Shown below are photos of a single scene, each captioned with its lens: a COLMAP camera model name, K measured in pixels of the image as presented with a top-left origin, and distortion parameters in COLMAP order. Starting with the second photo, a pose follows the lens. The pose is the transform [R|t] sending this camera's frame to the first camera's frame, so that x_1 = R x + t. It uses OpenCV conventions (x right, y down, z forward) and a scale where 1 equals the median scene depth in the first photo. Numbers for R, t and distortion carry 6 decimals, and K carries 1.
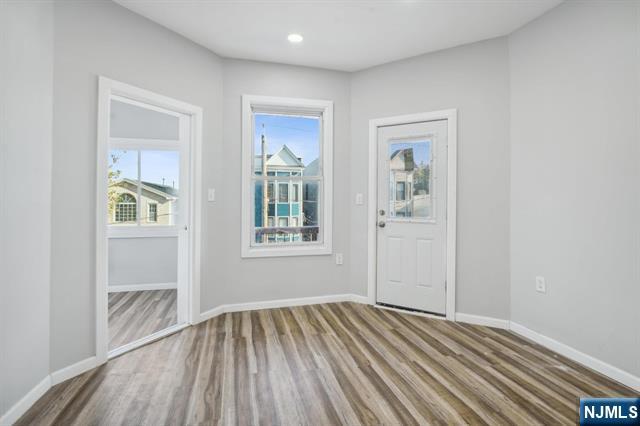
lens RADIAL K [[312.6, 0, 319.2], [0, 312.6, 208.3], [0, 0, 1]] dist [-0.024994, 0.008667]
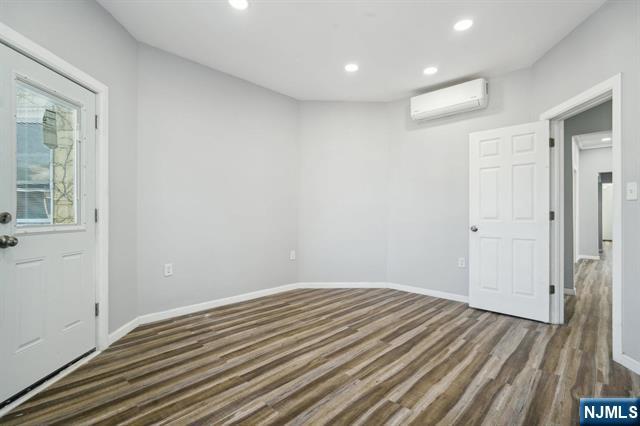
lens RADIAL K [[312.6, 0, 320.0], [0, 312.6, 212.9], [0, 0, 1]] dist [-0.024994, 0.008667]
pose [[-0.535003, -0.000943, 0.844849, -0.673491], [0.022356, 0.999633, 0.015273, 0.012788], [-0.844554, 0.027059, -0.534786, 1.168890]]
